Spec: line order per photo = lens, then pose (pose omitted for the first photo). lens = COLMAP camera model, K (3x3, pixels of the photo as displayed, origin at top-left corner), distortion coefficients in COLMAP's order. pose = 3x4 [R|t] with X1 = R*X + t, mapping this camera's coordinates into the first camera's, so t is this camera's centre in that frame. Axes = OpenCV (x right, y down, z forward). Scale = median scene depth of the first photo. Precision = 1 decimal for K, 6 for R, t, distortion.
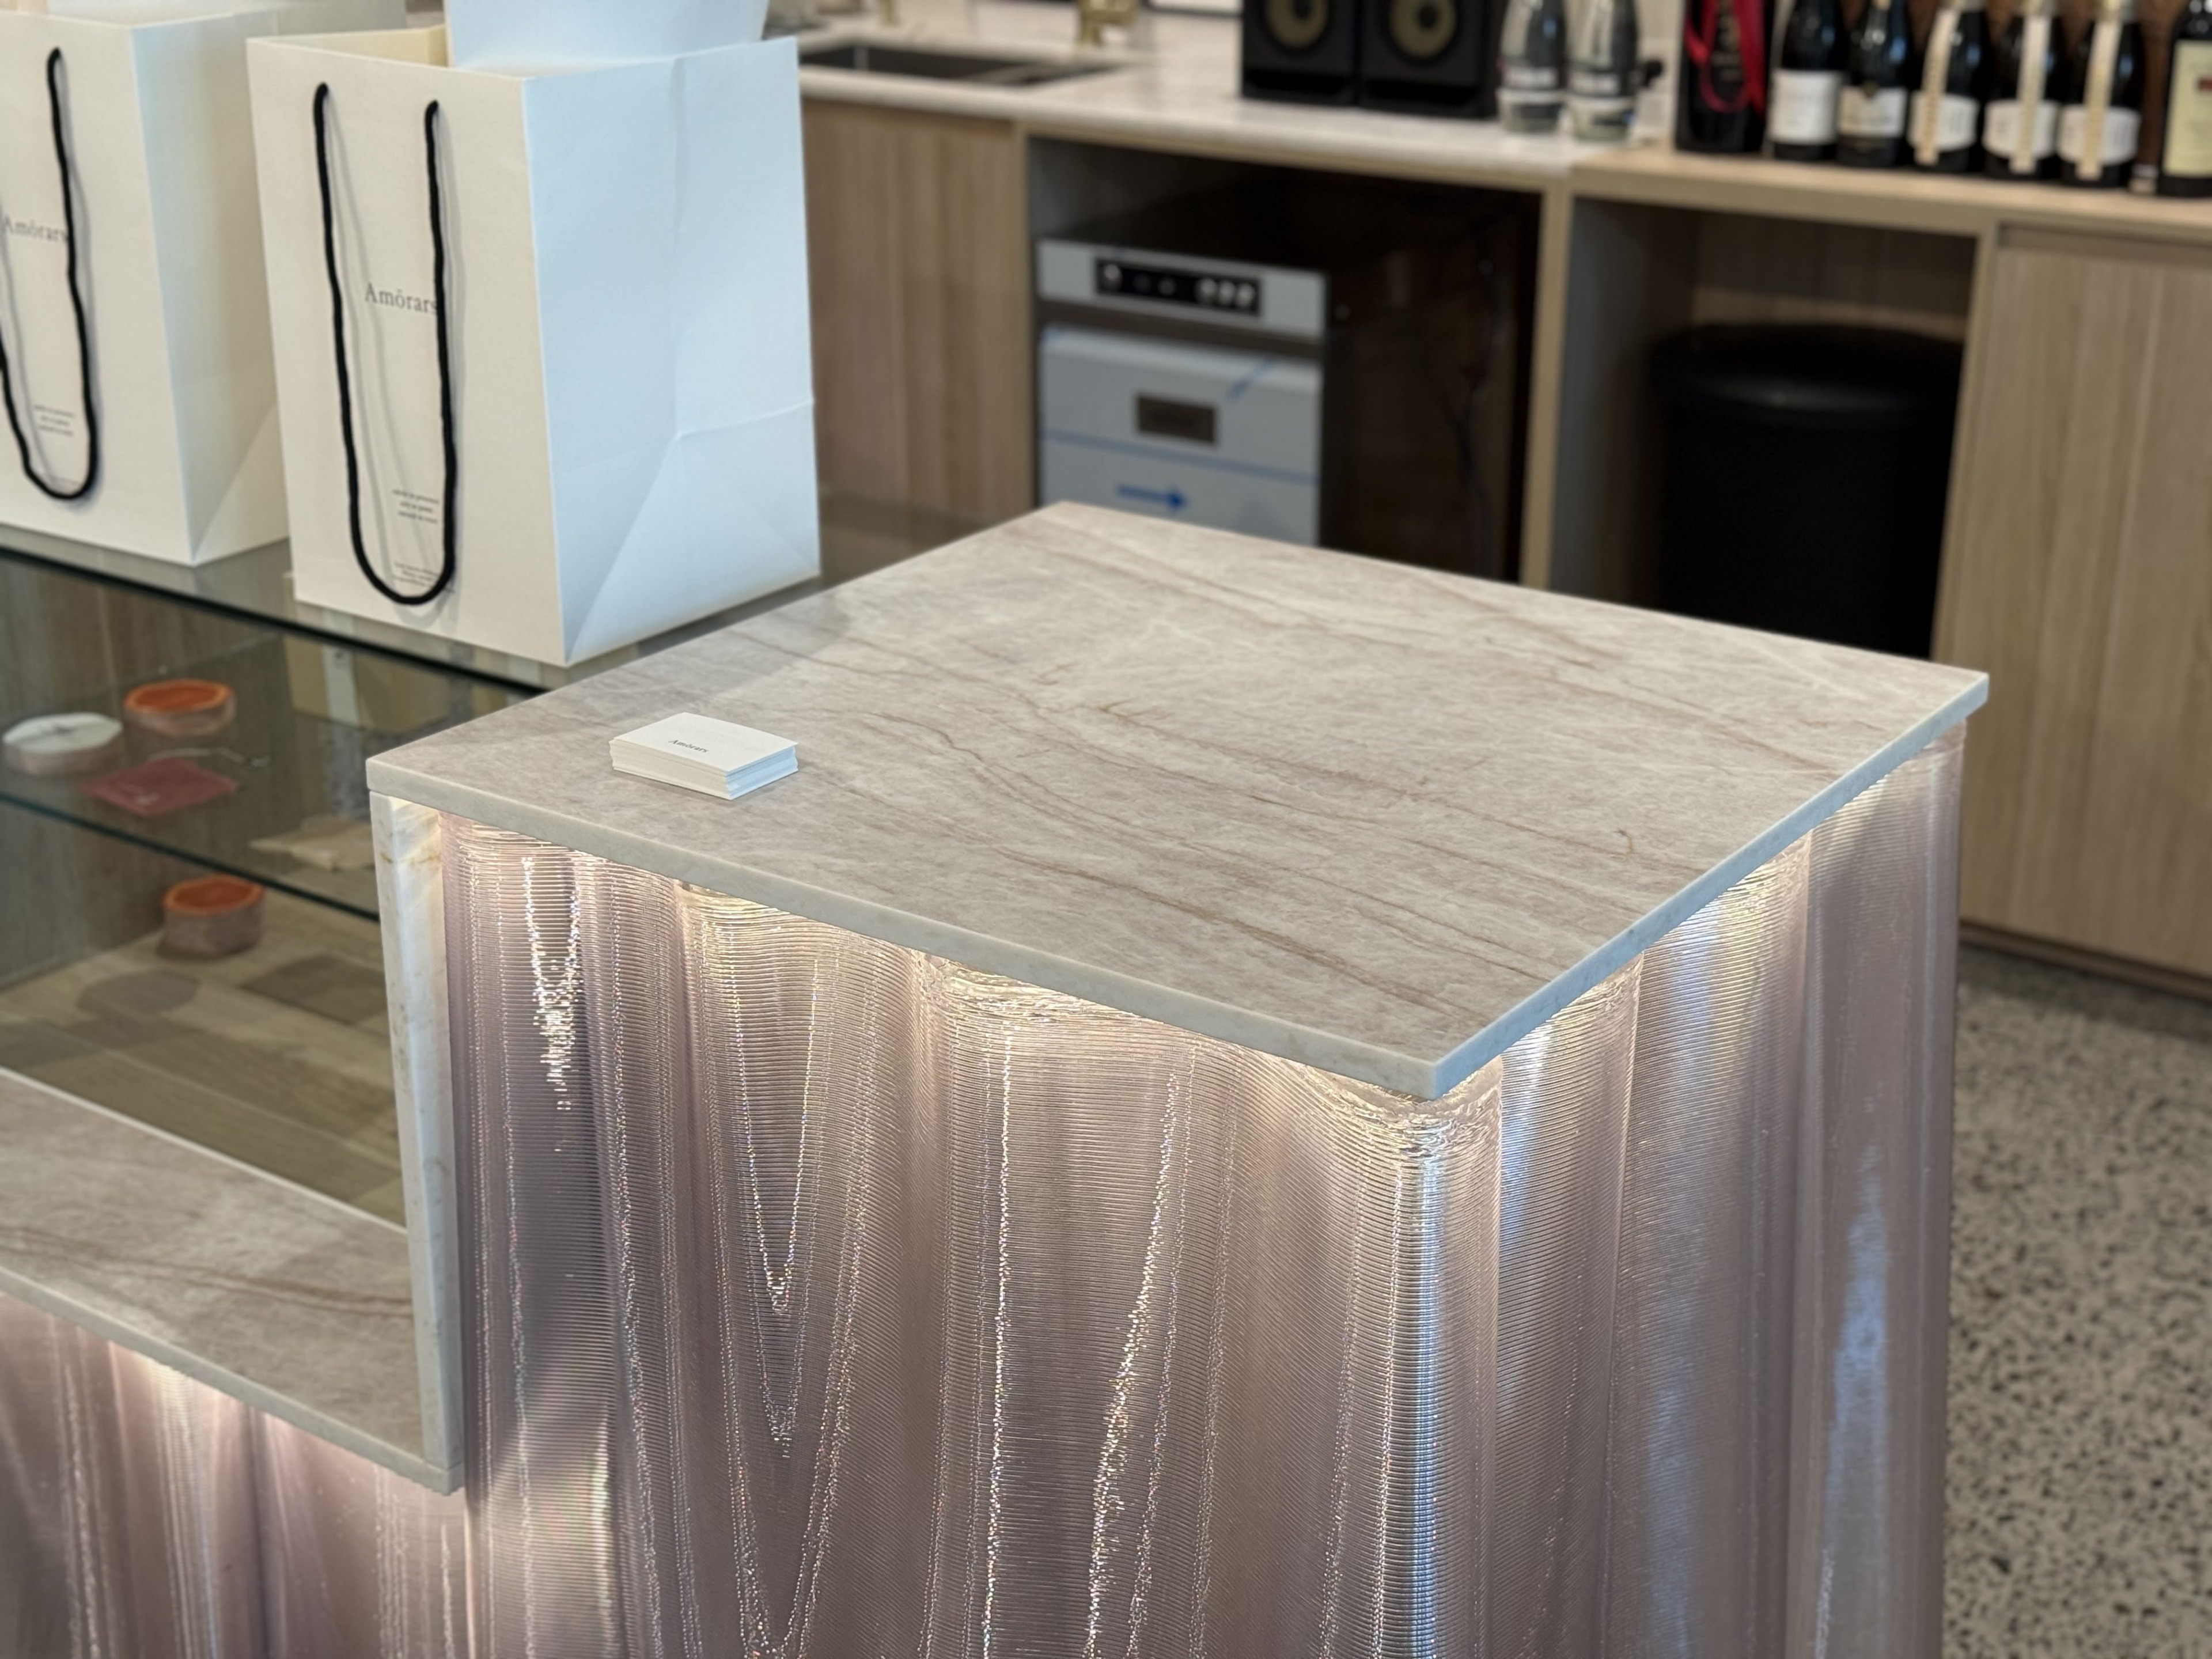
lens RADIAL K [[3129.1, 0, 1091.6], [0, 3129.1, 833.4], [0, 0, 1]] dist [0.116497, 0.000000]
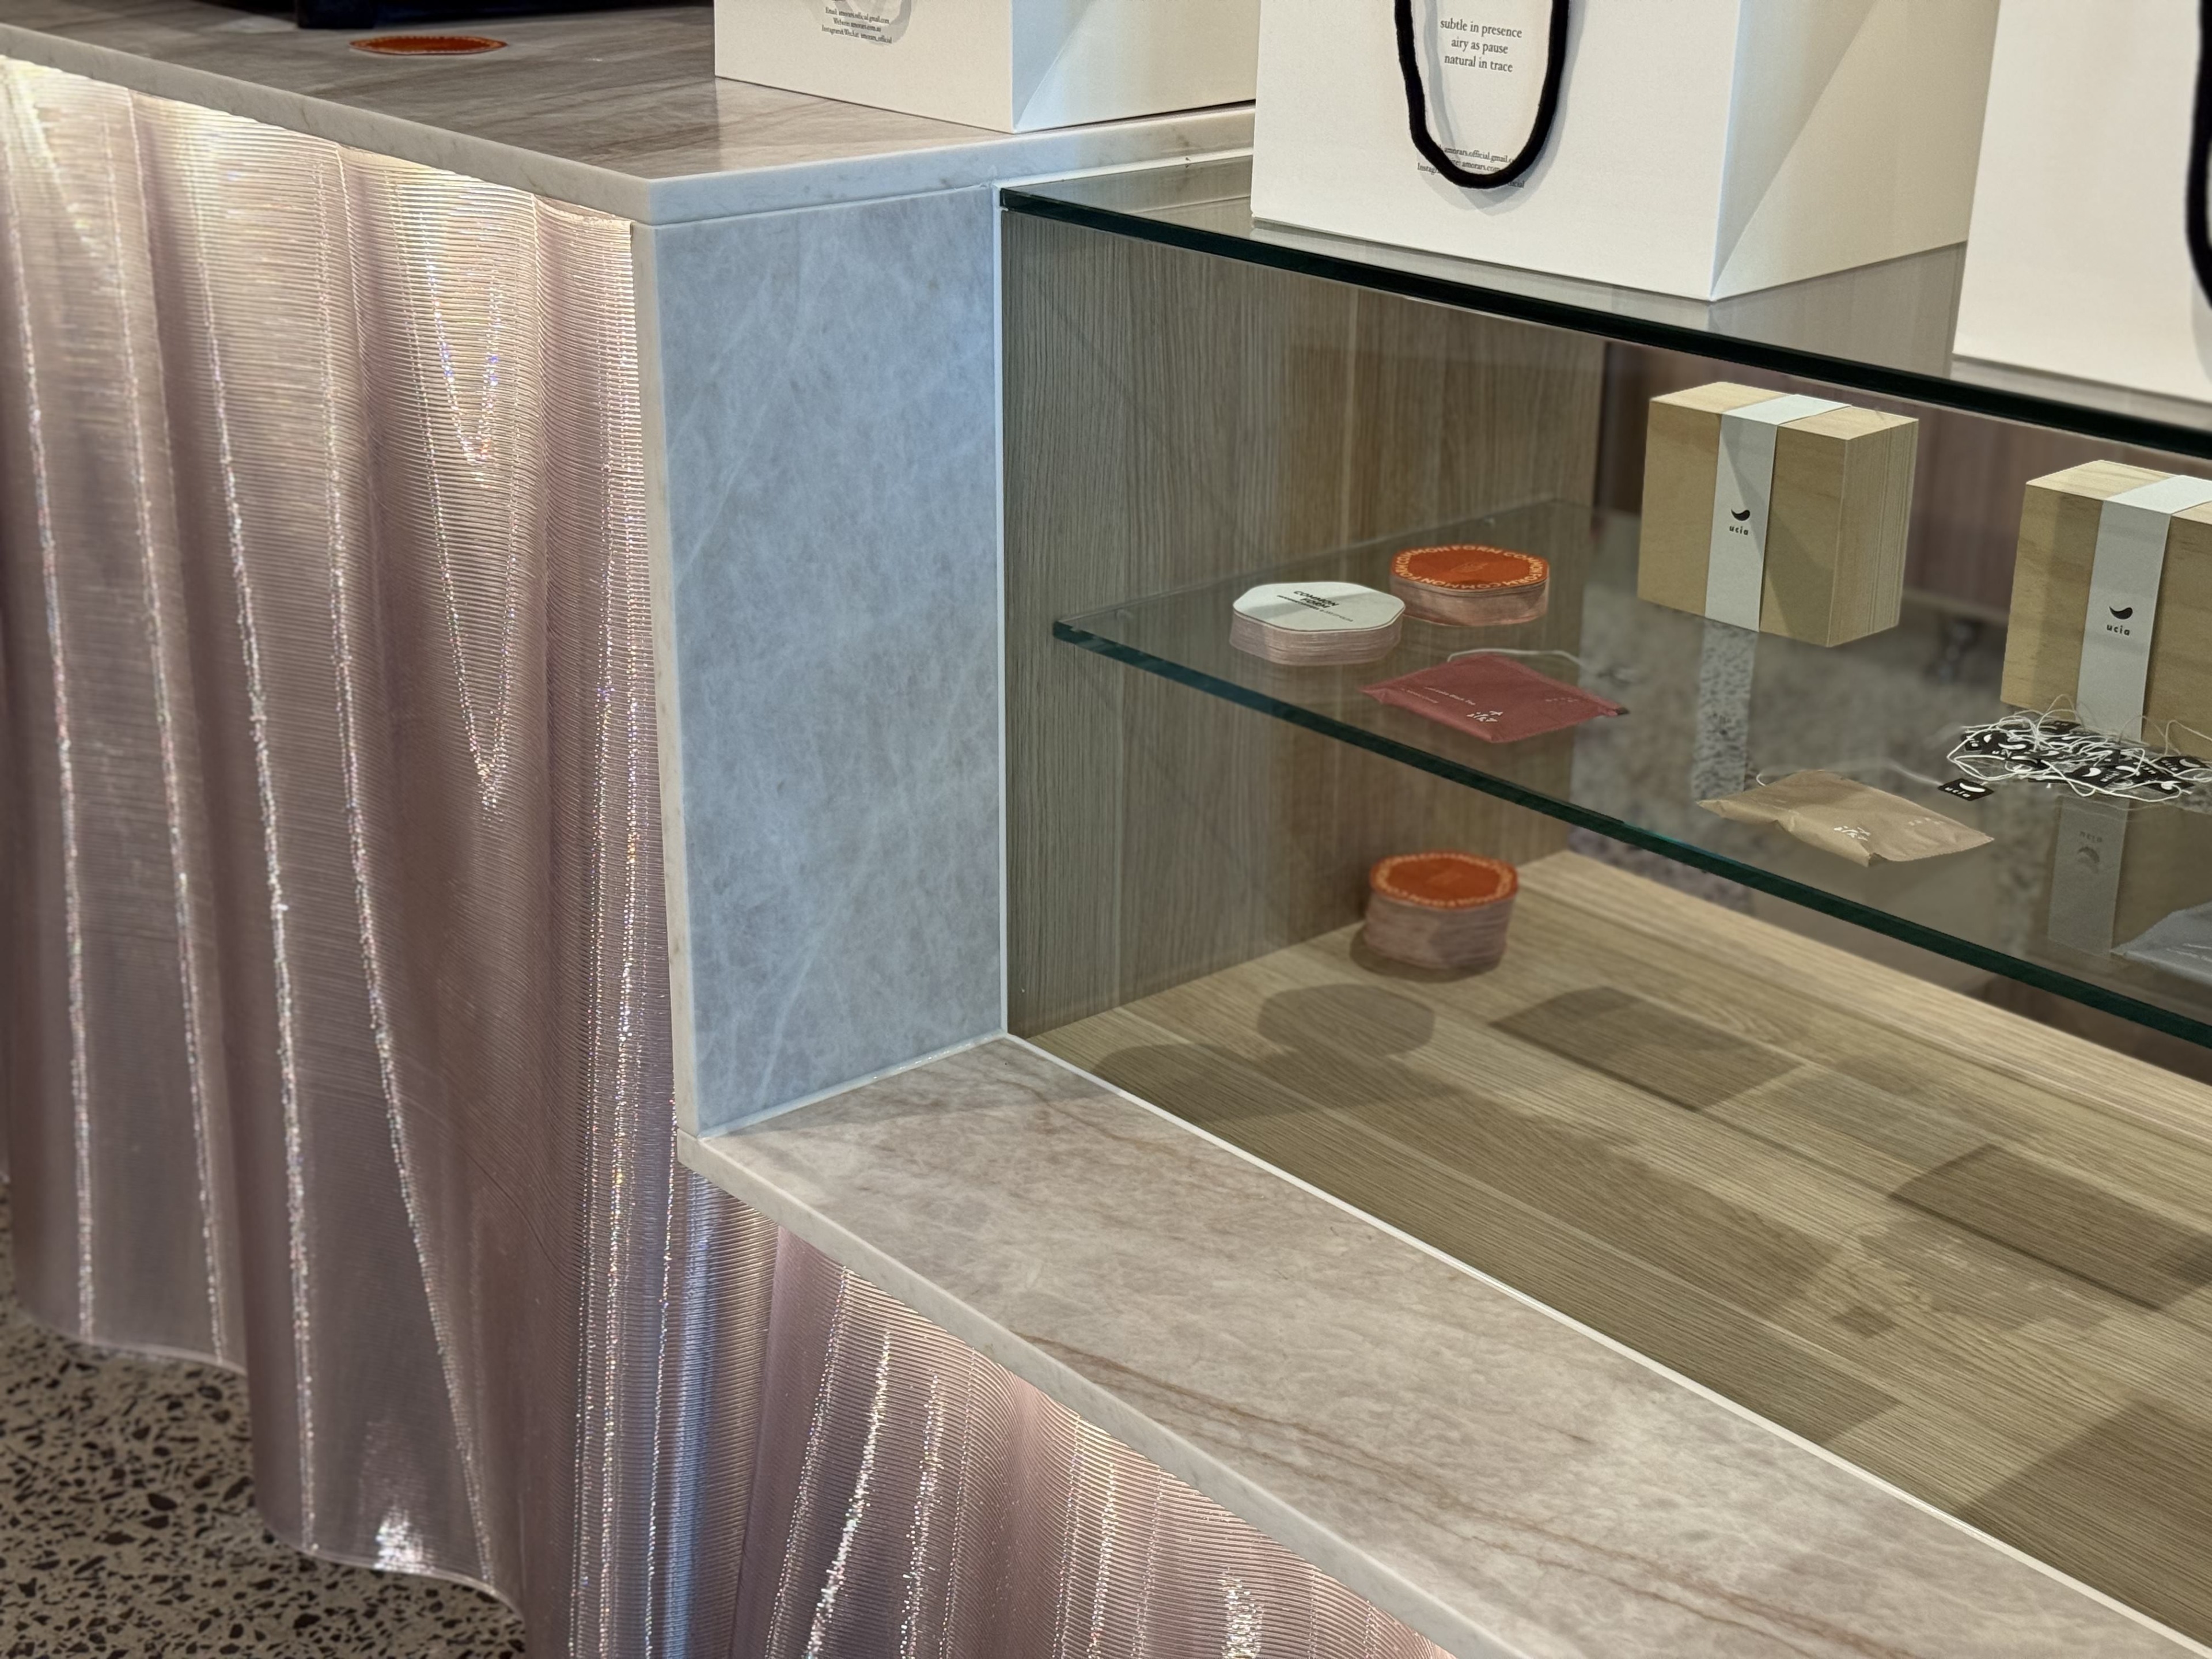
lens RADIAL K [[3129.1, 0, 1104.1], [0, 3129.1, 834.0], [0, 0, 1]] dist [0.116497, 0.000000]
pose [[0.973008, 0.092715, -0.211327, -0.266426], [-0.093676, 0.995588, 0.005482, 0.016894], [0.210902, 0.014462, 0.977400, 0.438289]]
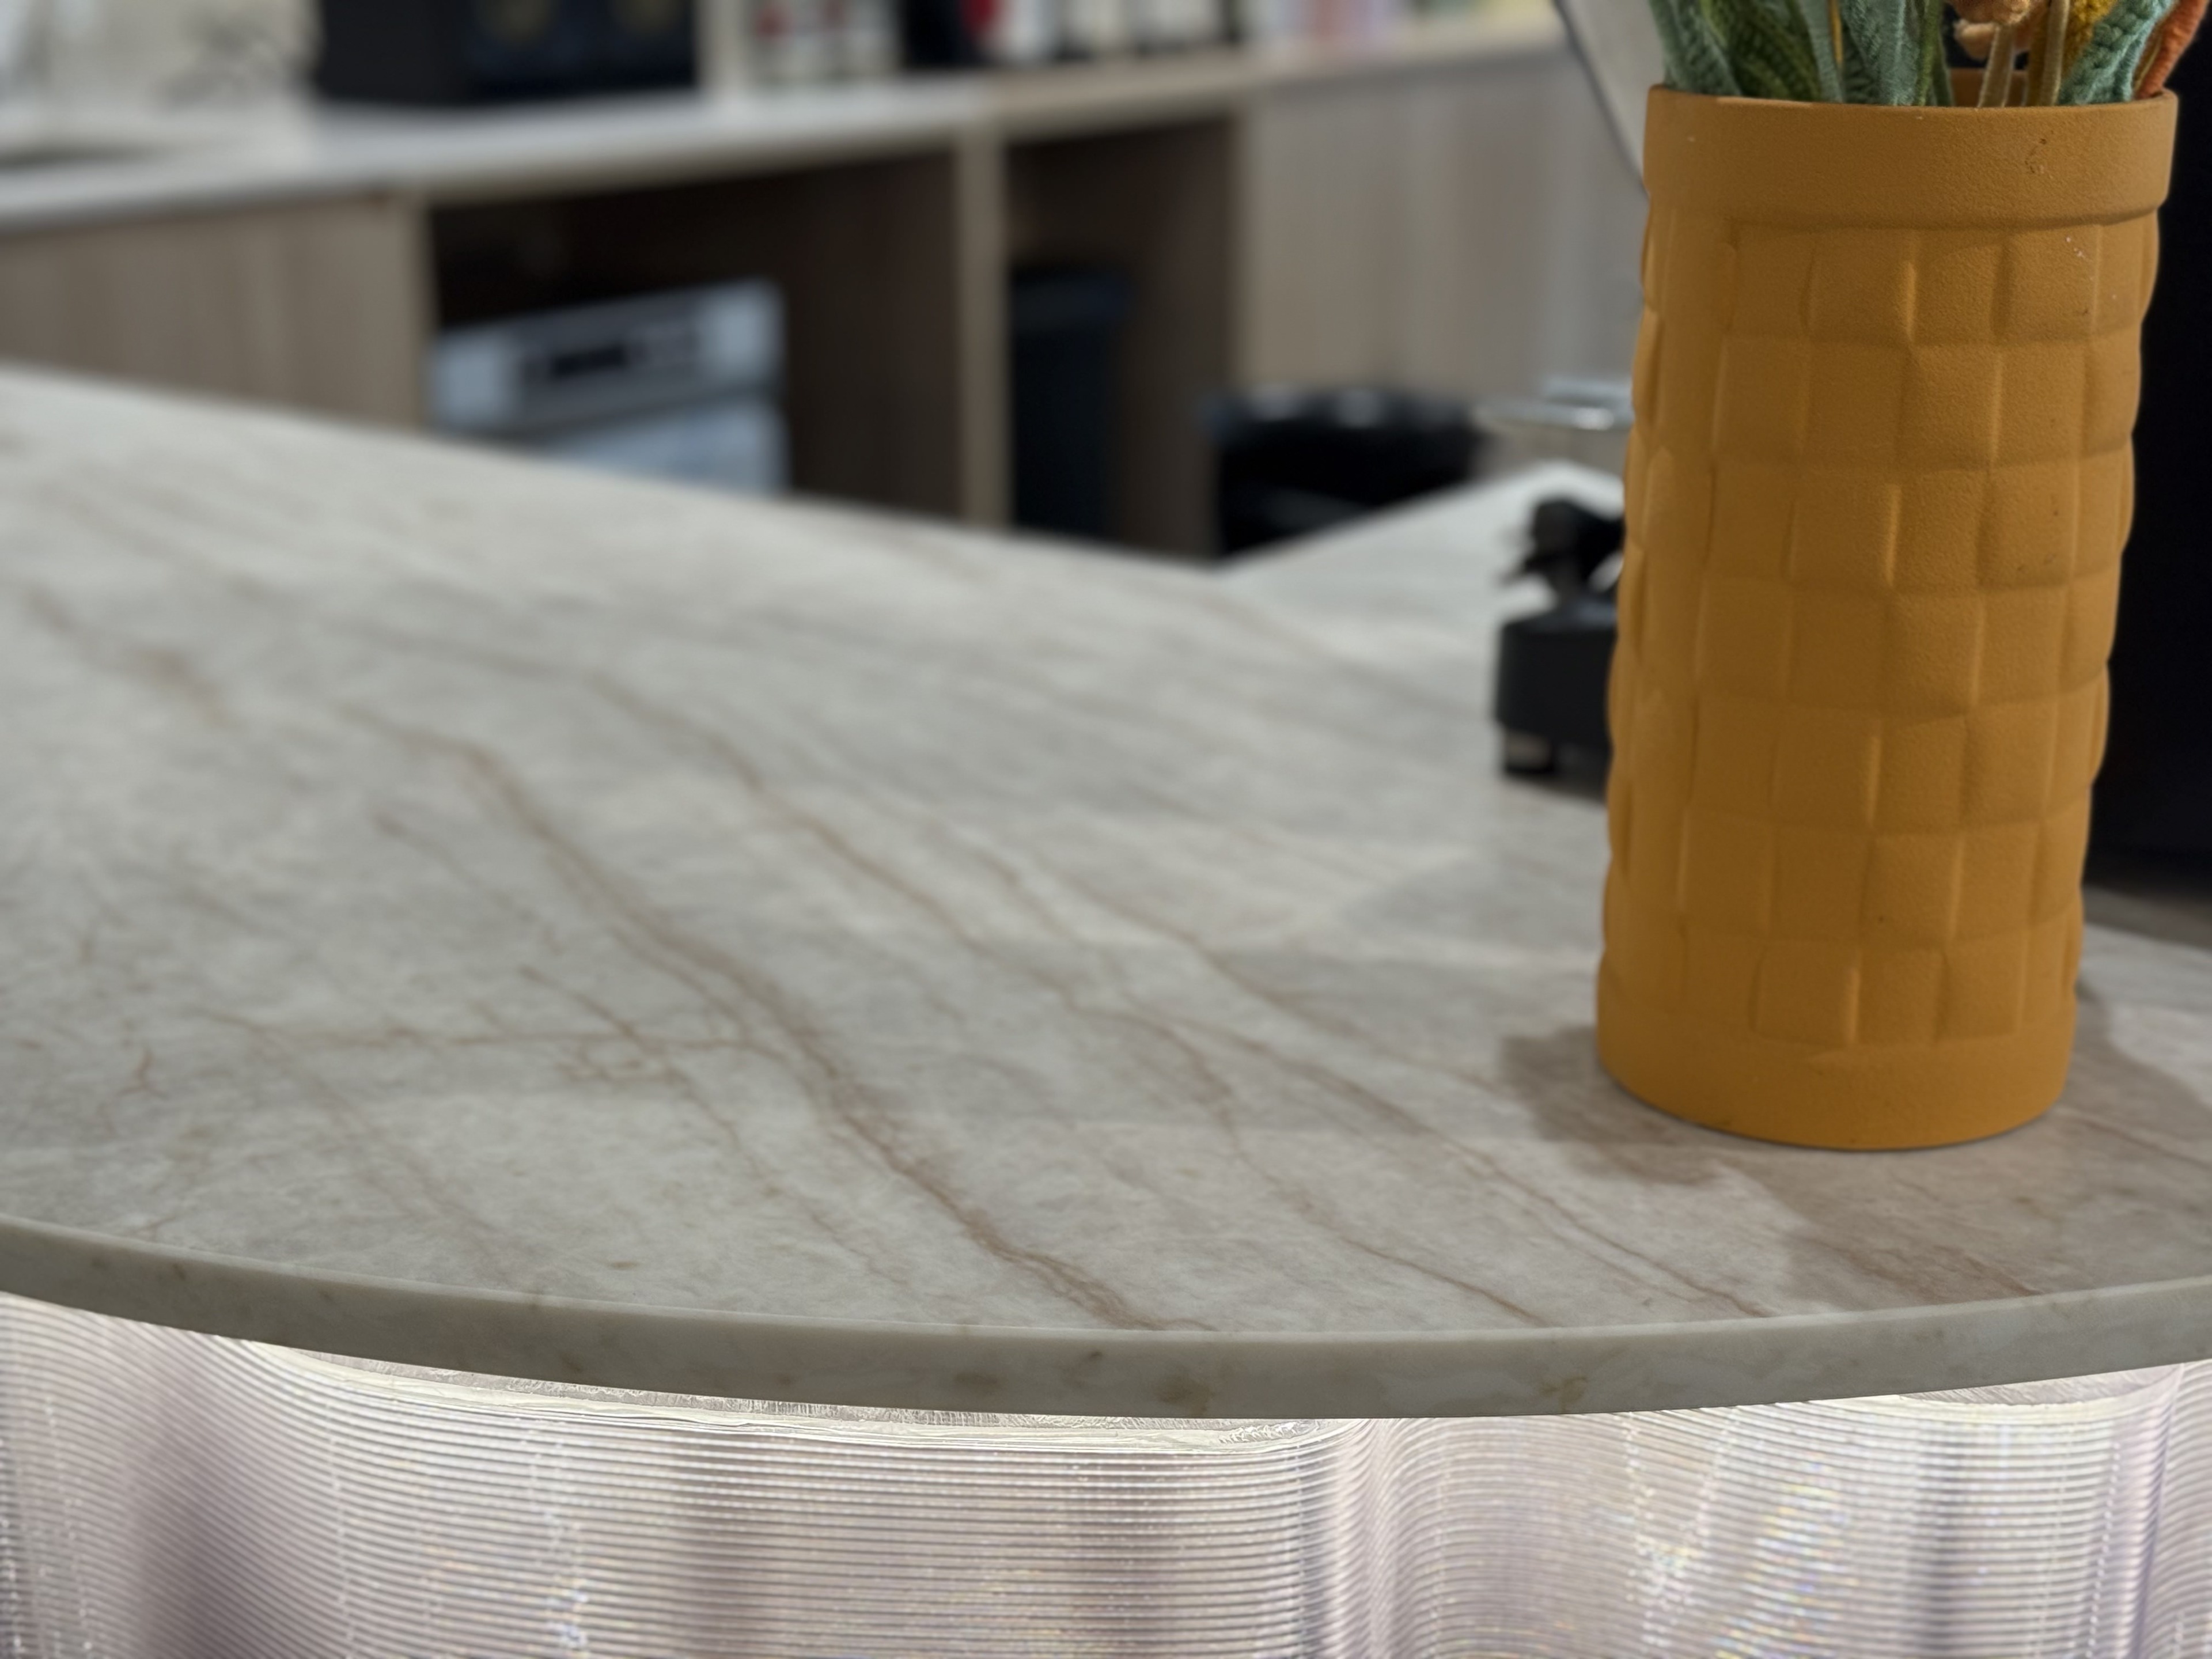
lens RADIAL K [[3129.1, 0, 1145.5], [0, 3129.1, 852.4], [0, 0, 1]] dist [0.116497, 0.000000]
pose [[0.026398, -0.307640, 0.951136, -1.395247], [0.371515, 0.886338, 0.276371, -0.438951], [-0.928052, 0.346066, 0.137690, 1.550086]]
